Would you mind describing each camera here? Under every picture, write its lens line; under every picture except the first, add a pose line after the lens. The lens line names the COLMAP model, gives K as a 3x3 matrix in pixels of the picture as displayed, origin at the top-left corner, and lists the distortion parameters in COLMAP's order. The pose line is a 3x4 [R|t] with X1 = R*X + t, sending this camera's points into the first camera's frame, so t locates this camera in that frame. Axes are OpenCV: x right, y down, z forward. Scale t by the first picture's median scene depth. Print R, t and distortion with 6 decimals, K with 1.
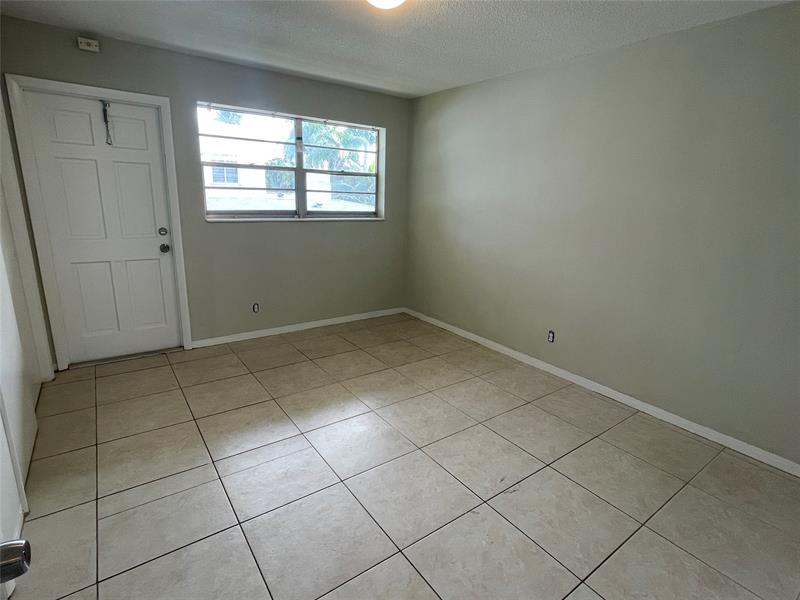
lens RADIAL K [[410.5, 0, 398.5], [0, 410.5, 298.8], [0, 0, 1]] dist [0.001052, -0.000220]
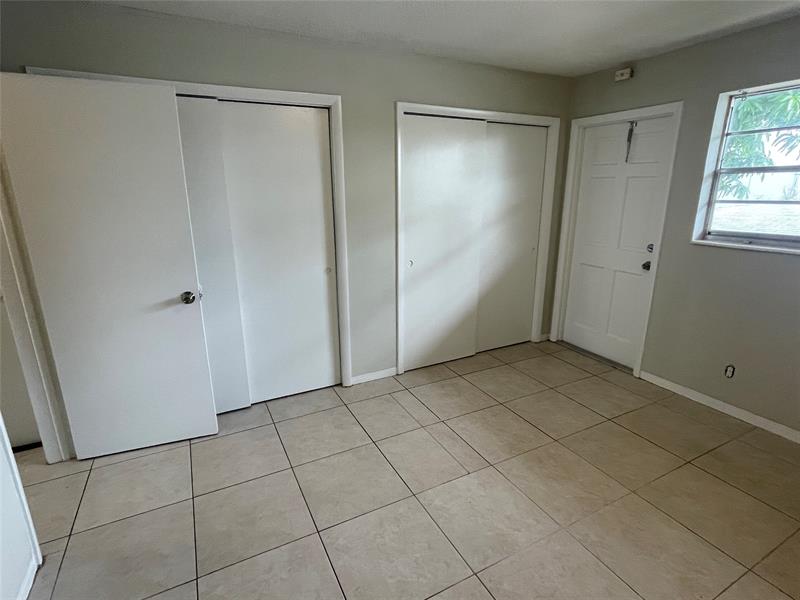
lens RADIAL K [[410.5, 0, 398.4], [0, 410.5, 299.8], [0, 0, 1]] dist [0.001052, -0.000220]
pose [[-0.146051, 0.230526, -0.962043, 0.480123], [-0.245975, 0.933469, 0.261021, -0.170050], [0.958209, 0.274762, -0.079631, 0.599330]]
